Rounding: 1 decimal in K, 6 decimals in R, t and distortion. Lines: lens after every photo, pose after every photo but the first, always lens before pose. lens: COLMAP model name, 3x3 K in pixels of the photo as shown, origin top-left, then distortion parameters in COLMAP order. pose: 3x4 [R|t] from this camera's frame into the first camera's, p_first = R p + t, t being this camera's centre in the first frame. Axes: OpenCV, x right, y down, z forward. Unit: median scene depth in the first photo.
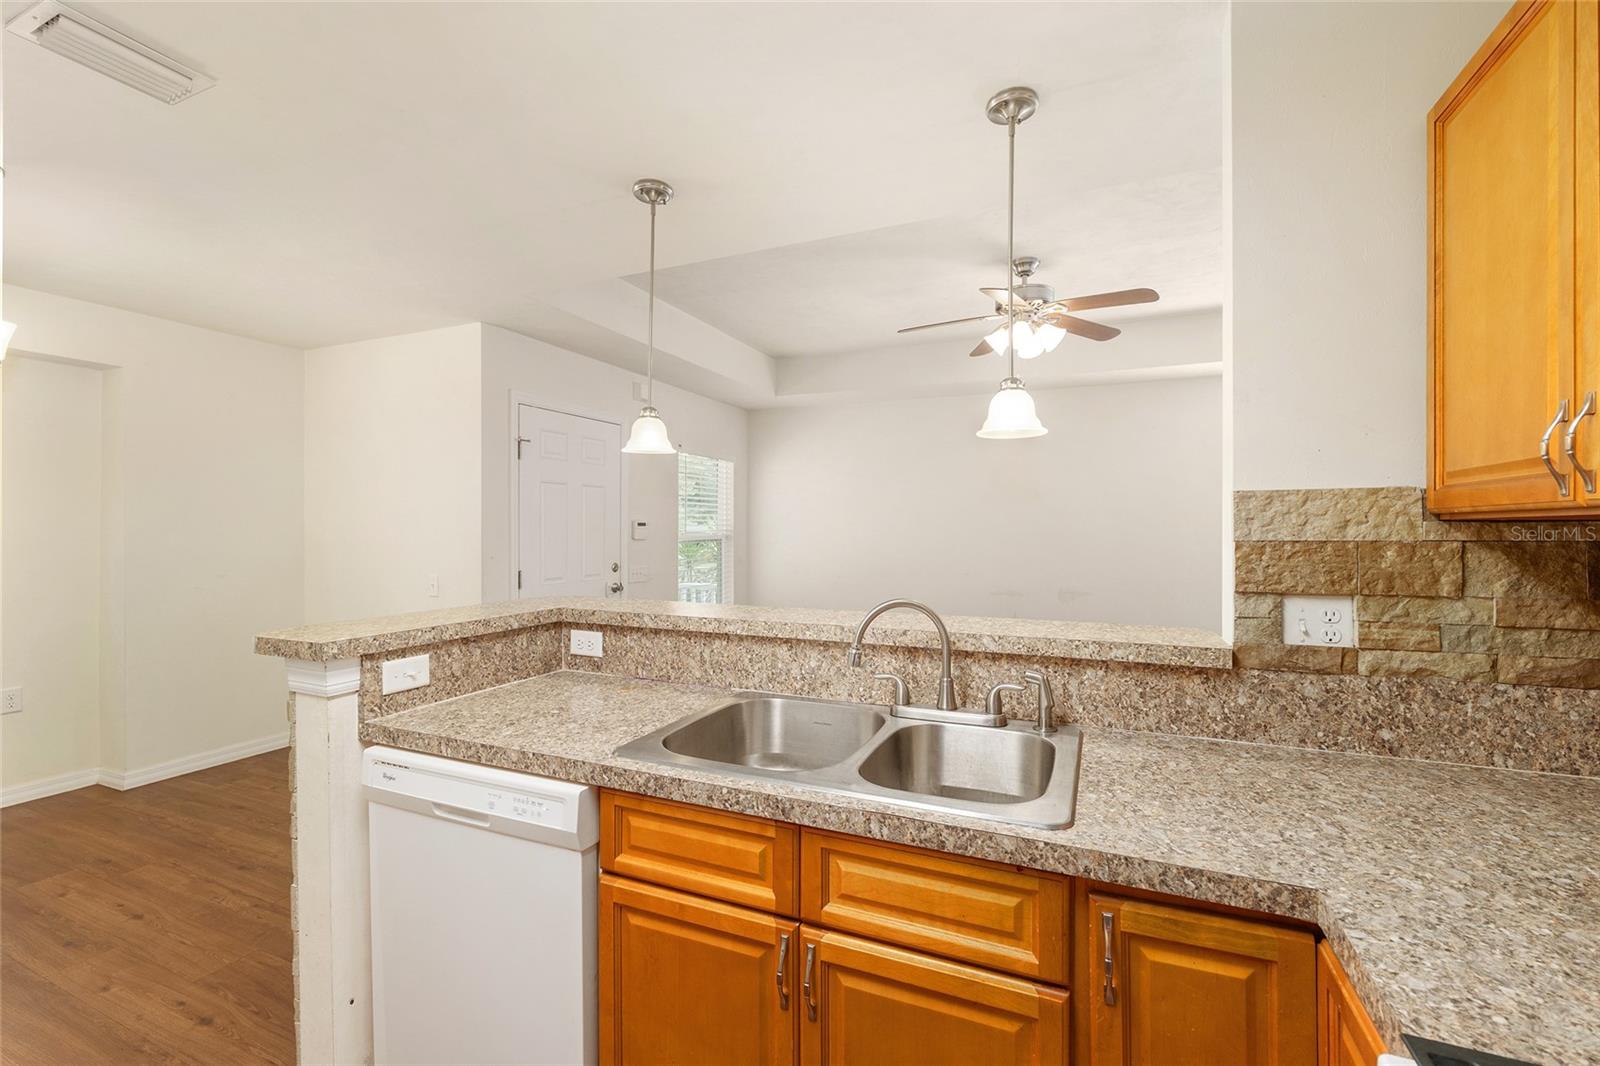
lens RADIAL K [[690.2, 0, 795.0], [0, 690.2, 529.4], [0, 0, 1]] dist [-0.004603, -0.000528]
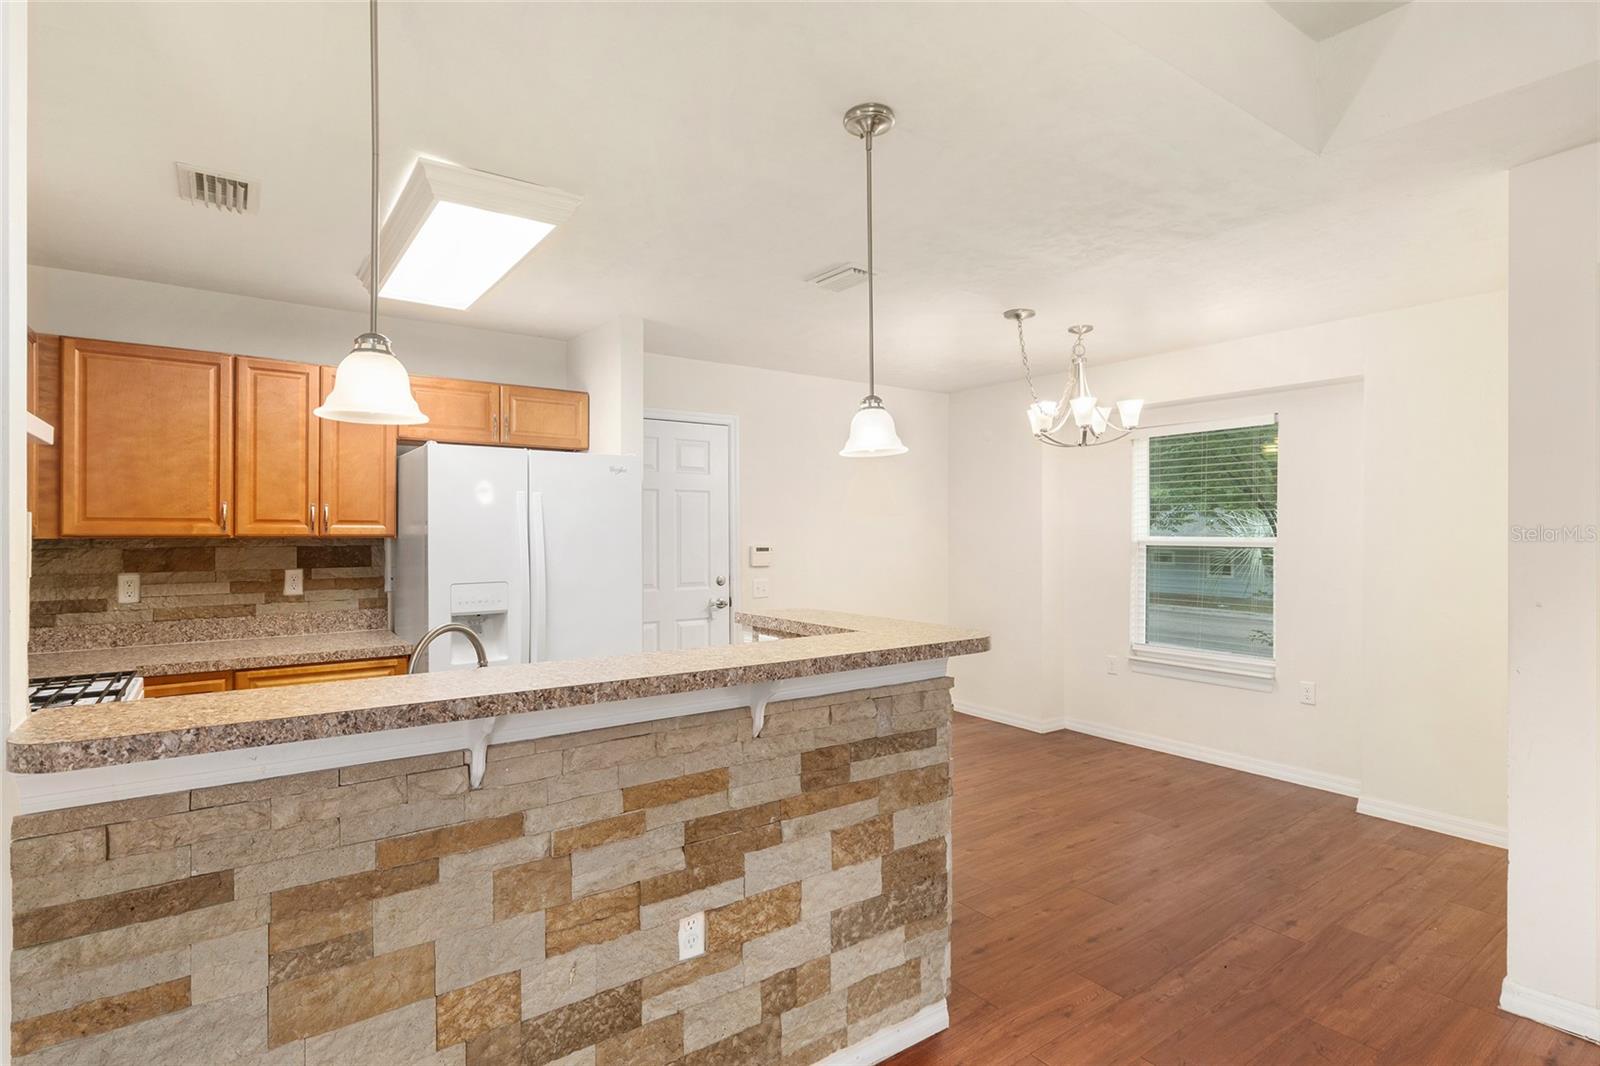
lens RADIAL K [[793.4, 0, 795.7], [0, 793.4, 529.9], [0, 0, 1]] dist [0.001714, -0.000696]
pose [[-0.501745, -0.002913, -0.865011, 0.981762], [-0.002816, 0.999995, -0.001735, -0.037331], [0.865011, 0.001565, -0.501750, 2.194534]]
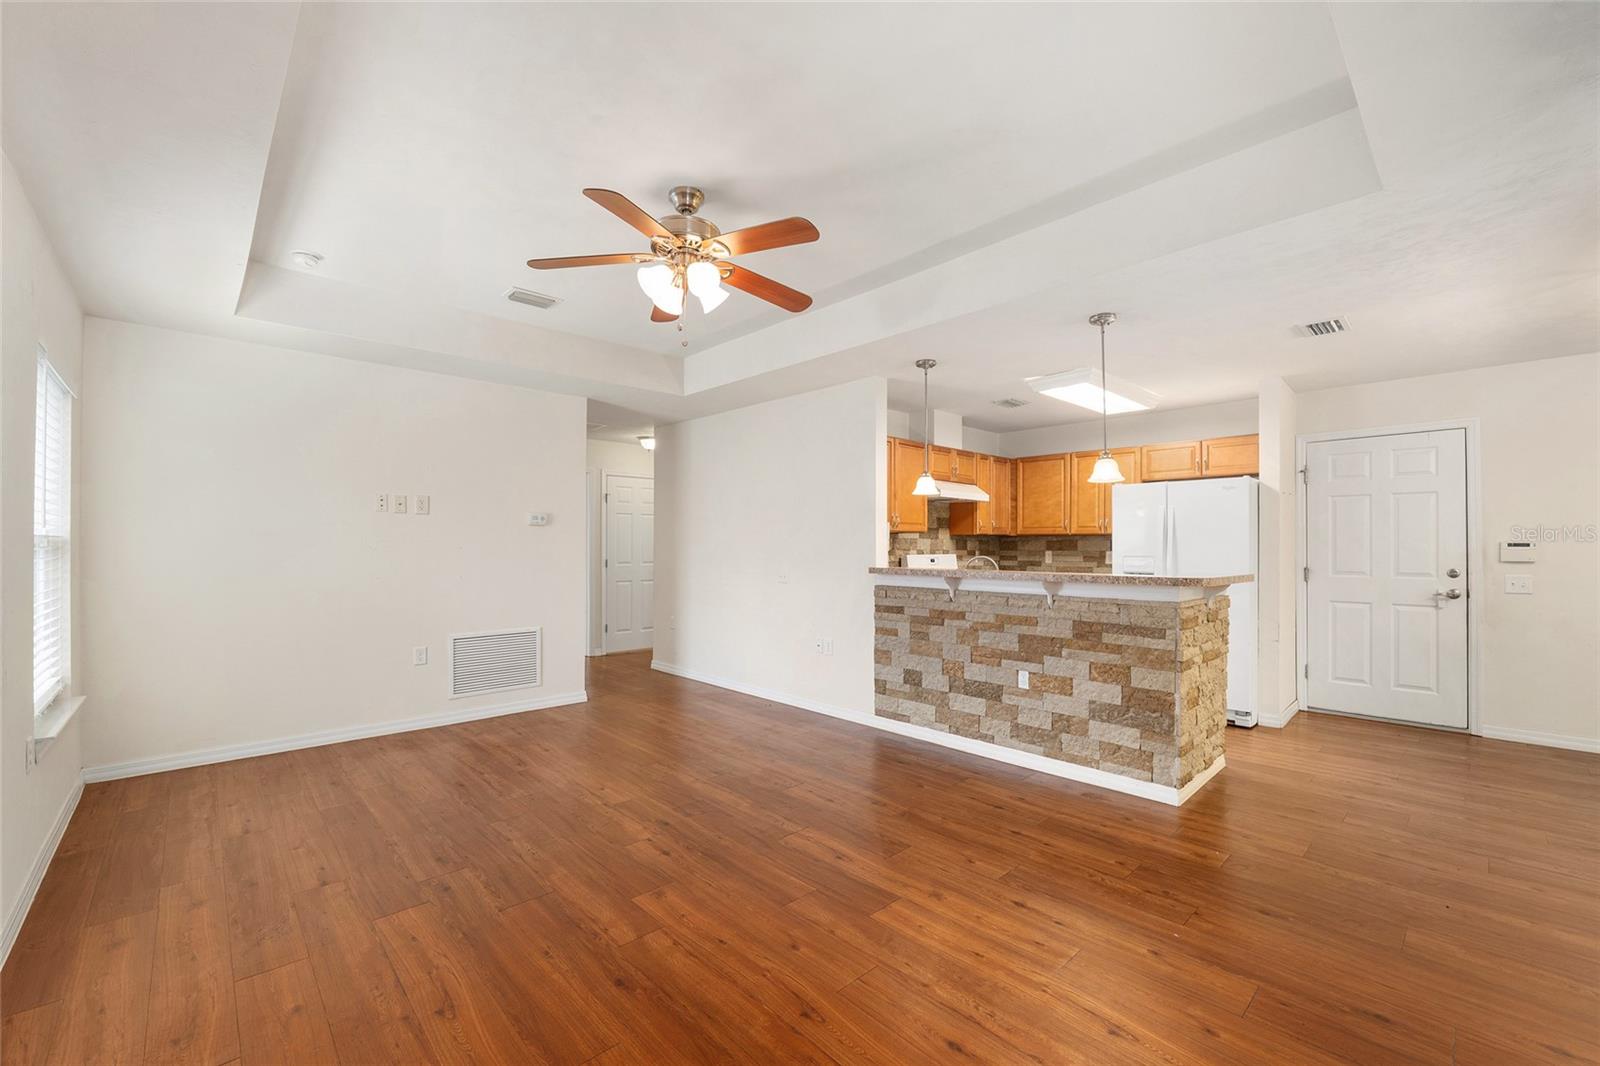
lens RADIAL K [[657.9, 0, 794.4], [0, 657.9, 541.7], [0, 0, 1]] dist [-0.011605, -0.000102]
pose [[-0.921873, -0.001785, 0.387488, -0.212415], [-0.004560, 0.999970, -0.006242, 0.066966], [-0.387466, -0.007521, -0.921854, 4.257291]]
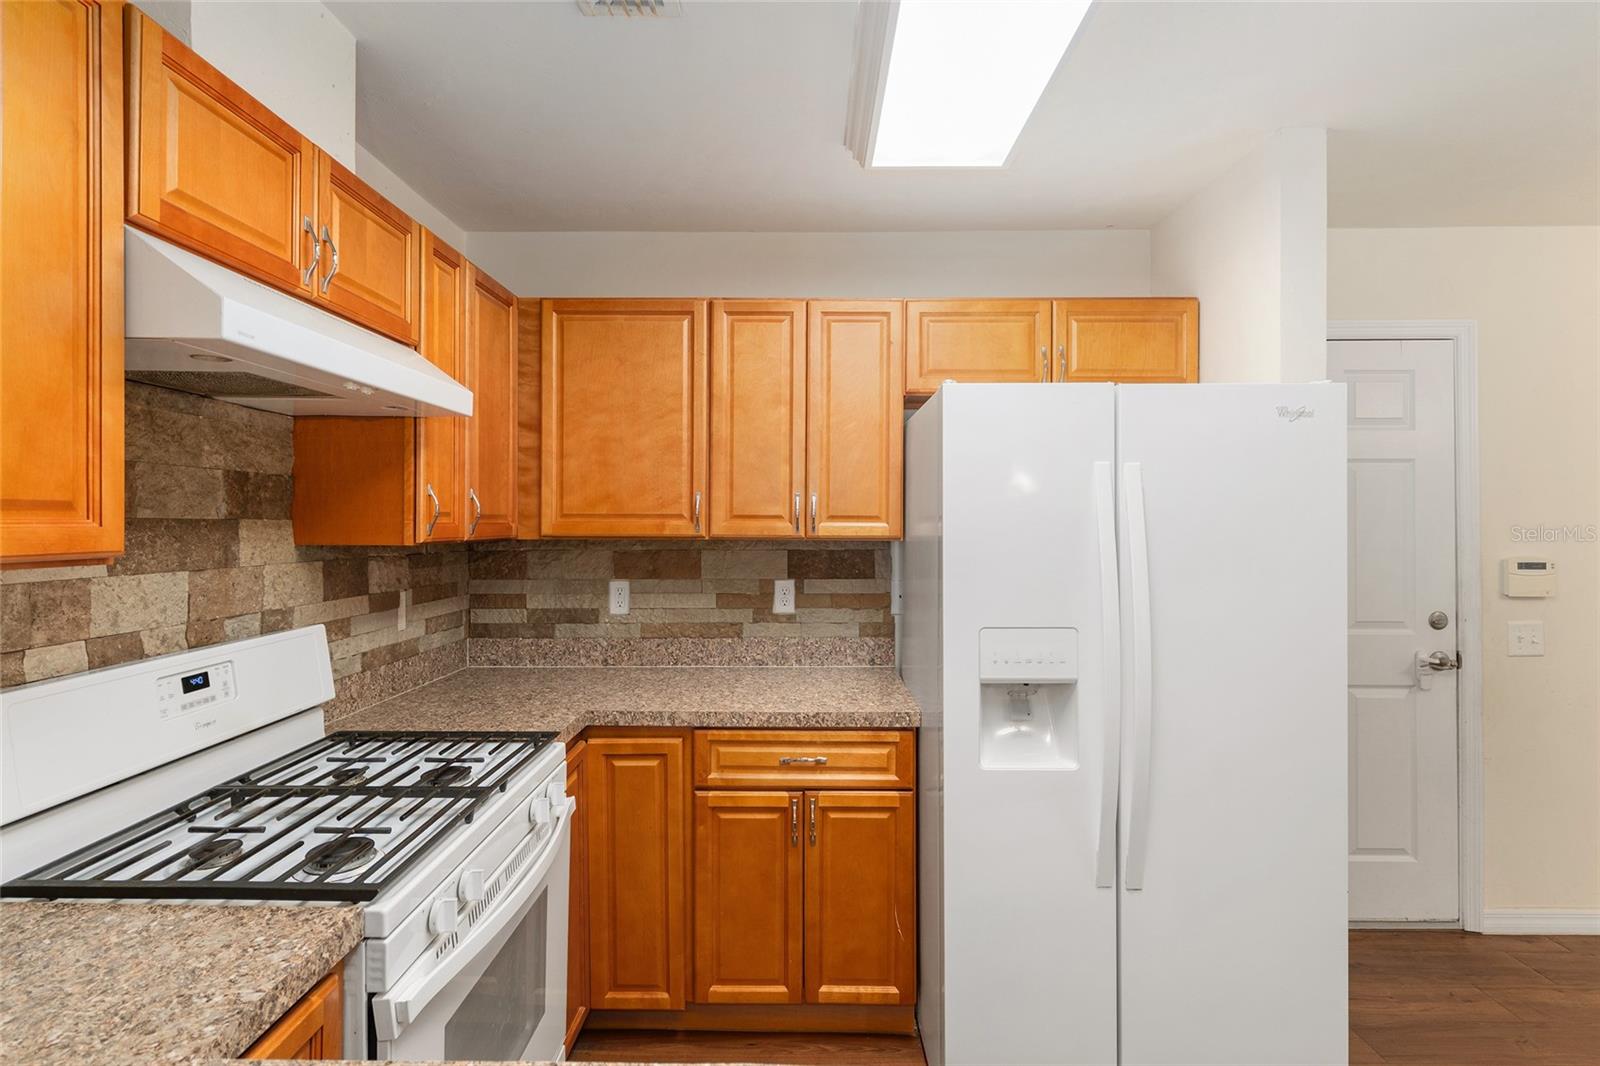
lens RADIAL K [[764.9, 0, 795.1], [0, 764.9, 523.0], [0, 0, 1]] dist [0.002808, -0.000444]
pose [[-0.919270, -0.002523, -0.393621, 0.282334], [-0.004141, 0.999986, 0.003263, -0.057030], [0.393607, 0.004630, -0.919267, 1.233091]]
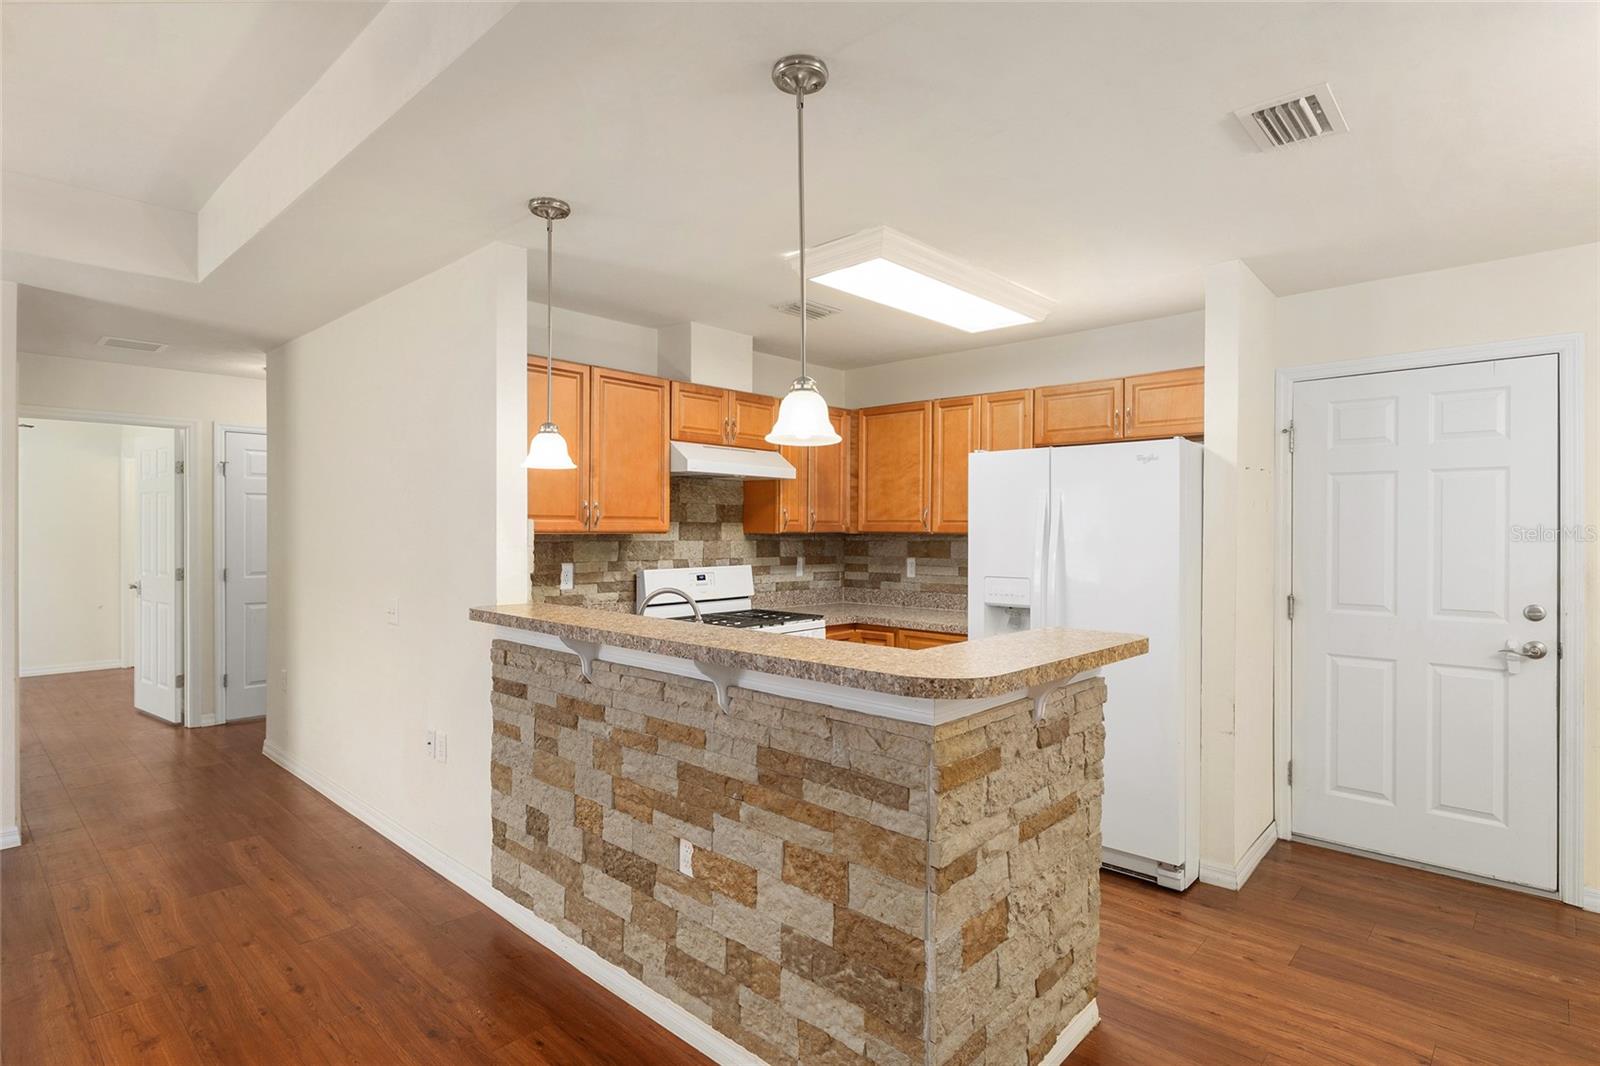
lens RADIAL K [[812.2, 0, 796.9], [0, 812.2, 531.3], [0, 0, 1]] dist [0.001641, -0.000729]
pose [[-0.946446, -0.006287, 0.322800, -0.752097], [-0.005038, 0.999976, 0.004705, -0.037095], [-0.322822, 0.002827, -0.946455, 2.849303]]
